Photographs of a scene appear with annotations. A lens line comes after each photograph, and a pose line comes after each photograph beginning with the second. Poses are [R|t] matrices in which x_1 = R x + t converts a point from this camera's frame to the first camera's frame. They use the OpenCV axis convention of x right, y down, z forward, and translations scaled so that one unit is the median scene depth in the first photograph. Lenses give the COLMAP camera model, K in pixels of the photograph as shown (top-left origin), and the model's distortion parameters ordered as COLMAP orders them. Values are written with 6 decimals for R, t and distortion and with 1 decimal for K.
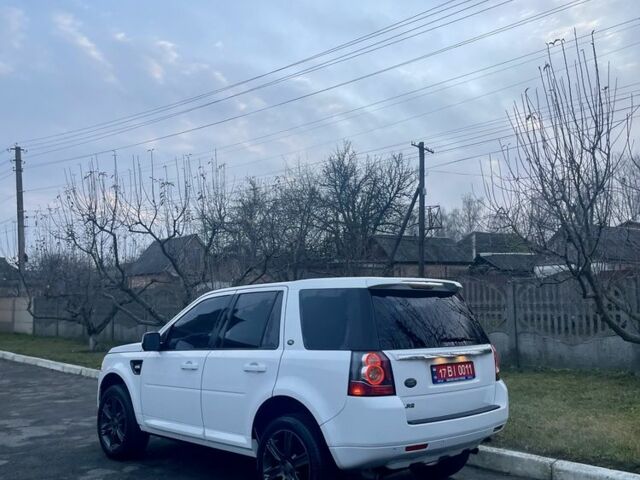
lens RADIAL K [[651.1, 0, 323.8], [0, 651.1, 239.9], [0, 0, 1]] dist [0.048791, -0.024497]
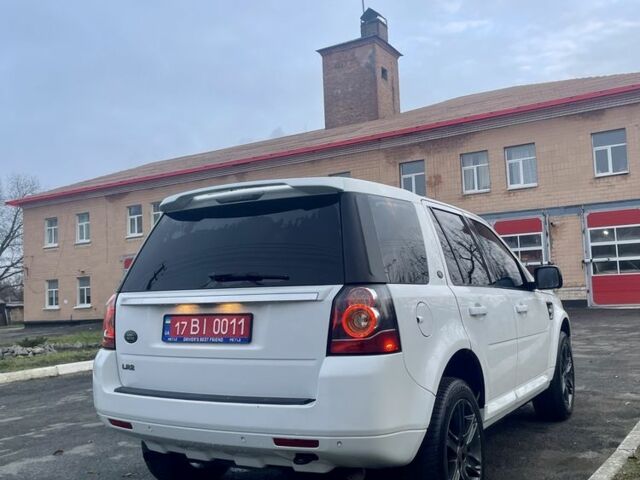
lens RADIAL K [[651.5, 0, 325.0], [0, 651.5, 242.4], [0, 0, 1]] dist [0.046821, -0.016406]
pose [[0.256334, -0.072159, -0.963891, 0.641102], [0.138145, 0.989707, -0.037354, 0.122563], [0.956665, -0.123581, 0.263665, 0.731326]]
